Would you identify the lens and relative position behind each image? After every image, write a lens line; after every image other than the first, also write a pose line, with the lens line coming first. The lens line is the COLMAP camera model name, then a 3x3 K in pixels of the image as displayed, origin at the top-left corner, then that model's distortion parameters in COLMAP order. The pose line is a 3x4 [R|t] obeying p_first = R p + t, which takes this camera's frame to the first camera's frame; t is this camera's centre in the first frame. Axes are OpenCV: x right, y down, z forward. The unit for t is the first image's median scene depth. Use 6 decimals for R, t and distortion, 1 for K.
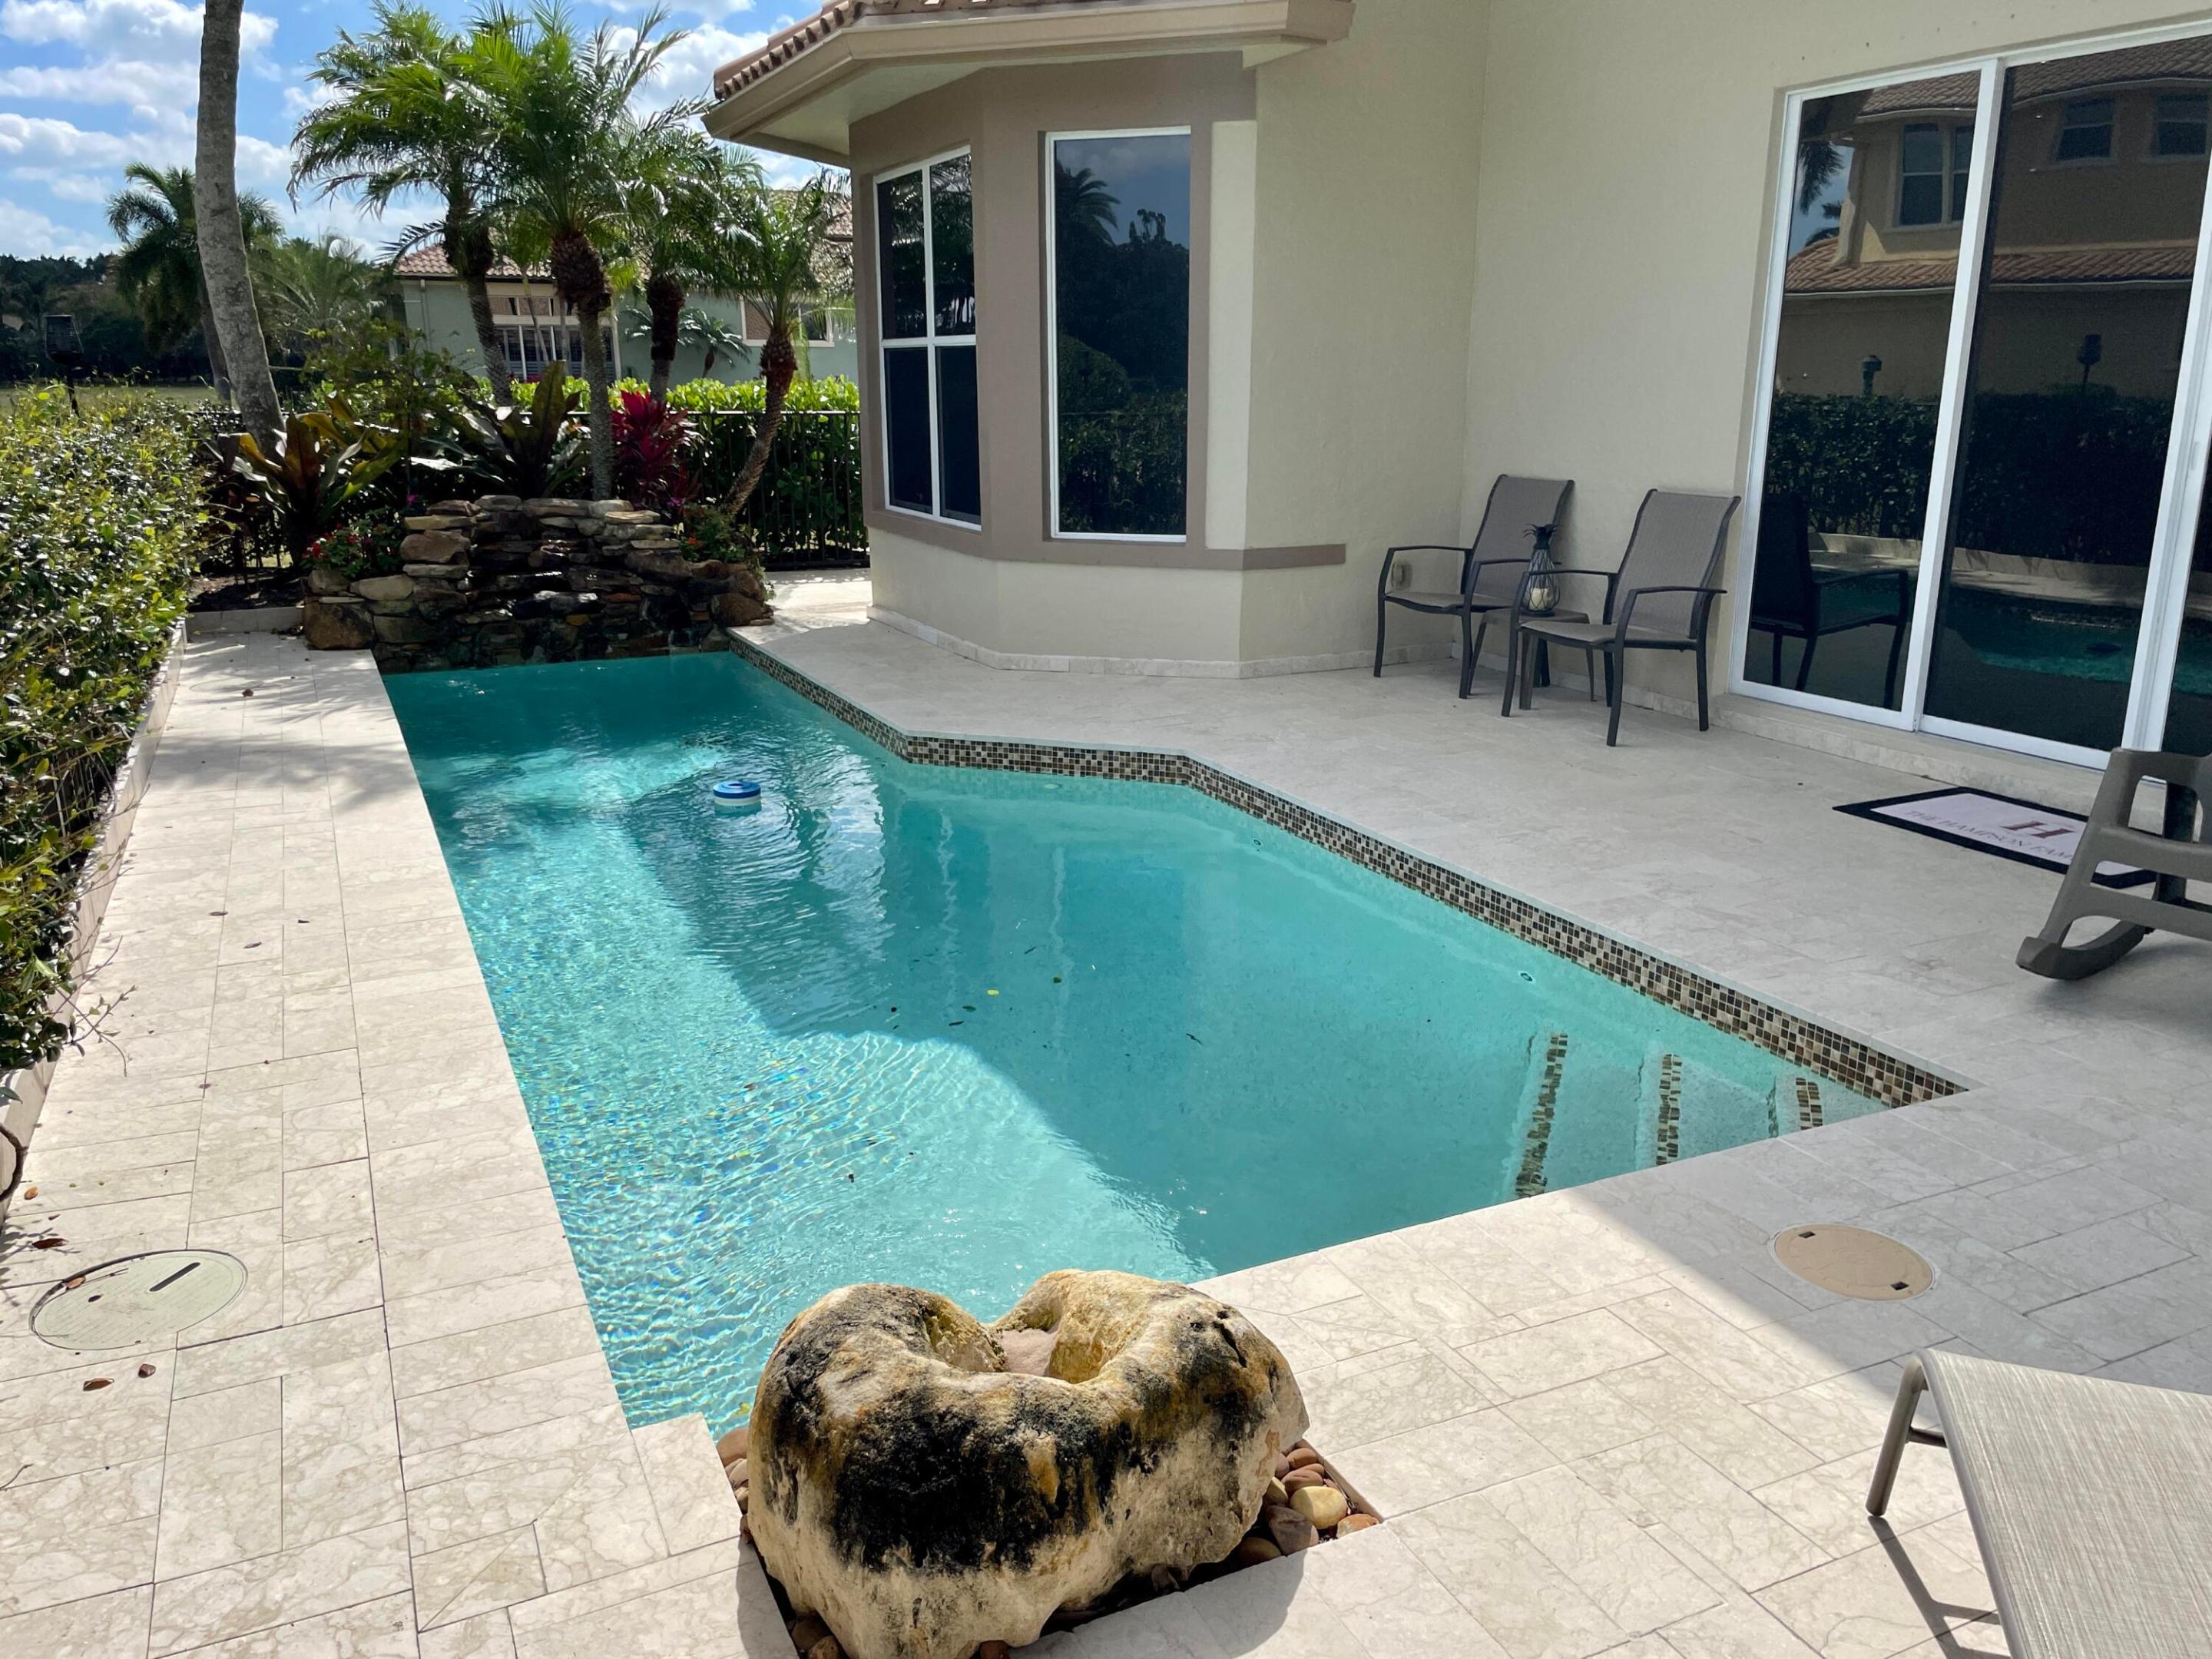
lens RADIAL K [[1679.7, 0, 1104.3], [0, 1679.7, 835.6], [0, 0, 1]] dist [0.095783, -0.134615]
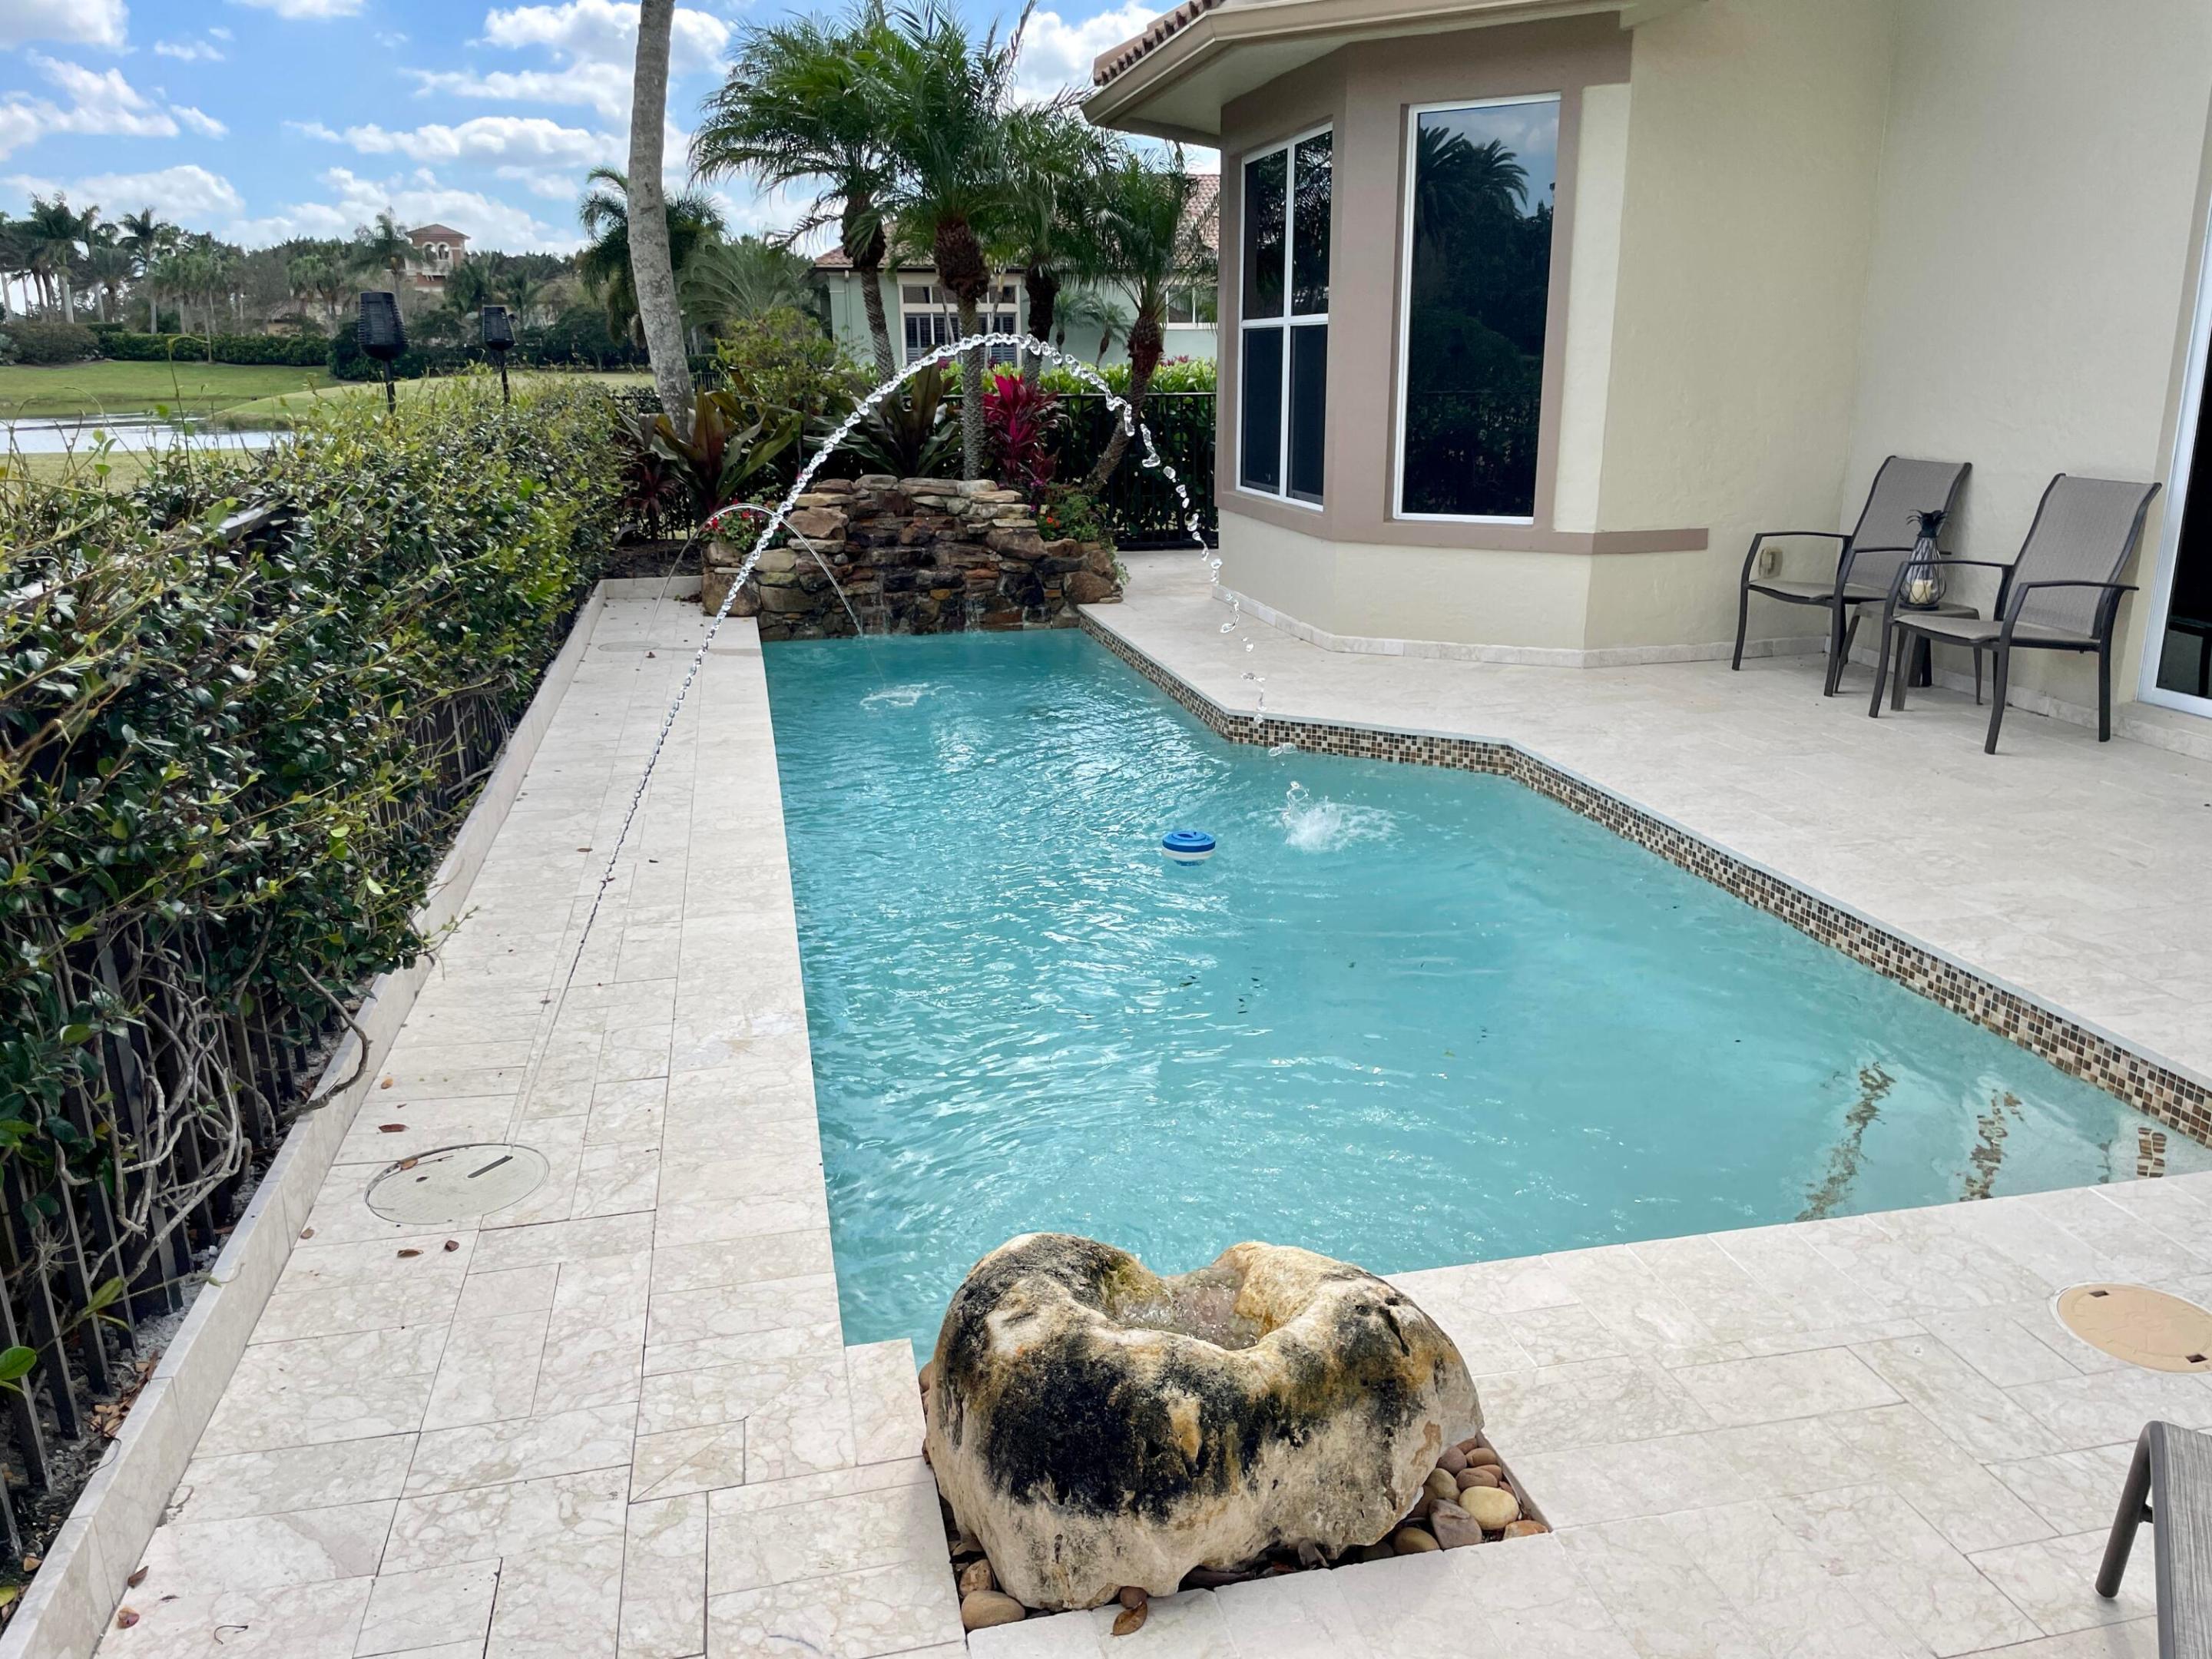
lens RADIAL K [[1676.7, 0, 1105.3], [0, 1676.7, 843.8], [0, 0, 1]] dist [0.093630, -0.126397]
pose [[0.975822, 0.054522, -0.211658, 0.037168], [-0.051239, 0.998466, 0.020968, 0.000950], [0.212477, -0.009616, 0.977119, -0.001185]]
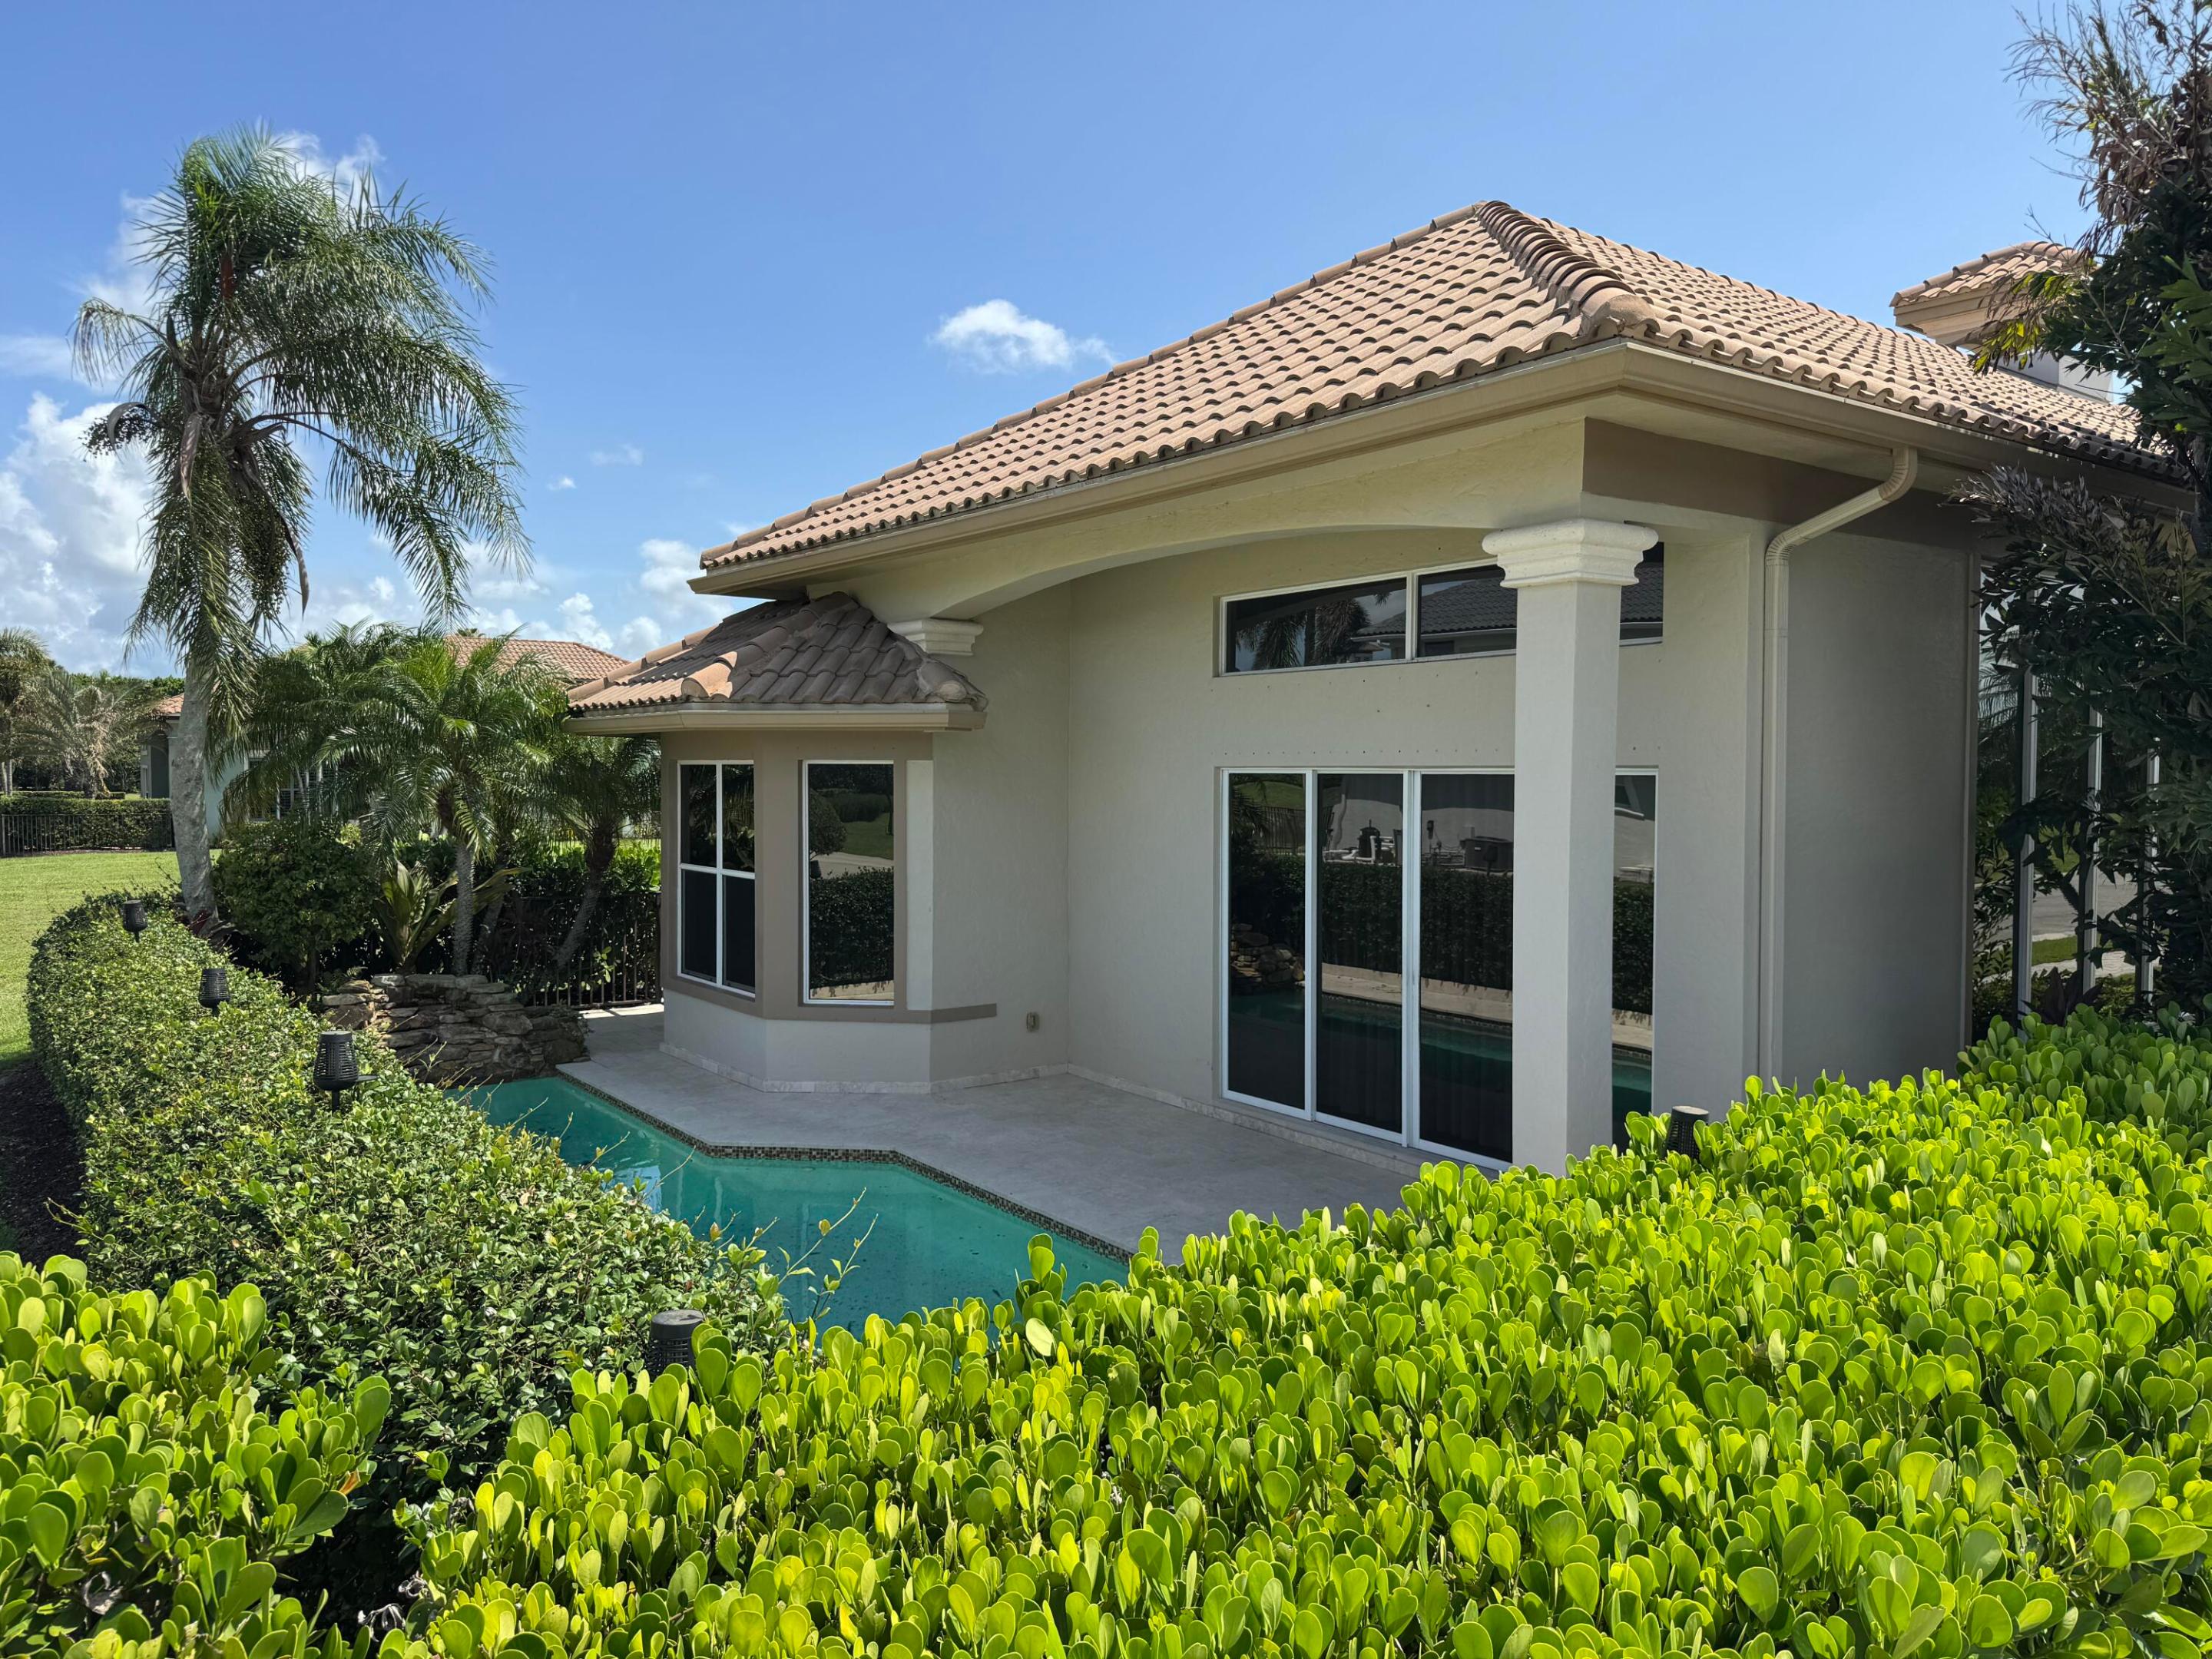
lens RADIAL K [[1535.6, 0, 1106.0], [0, 1535.6, 829.5], [0, 0, 1]] dist [-0.000316, -0.000079]
pose [[0.982056, -0.003549, 0.188555, -0.038085], [0.046586, 0.973403, -0.224315, -0.009873], [-0.182743, 0.229074, 0.956102, -0.638899]]
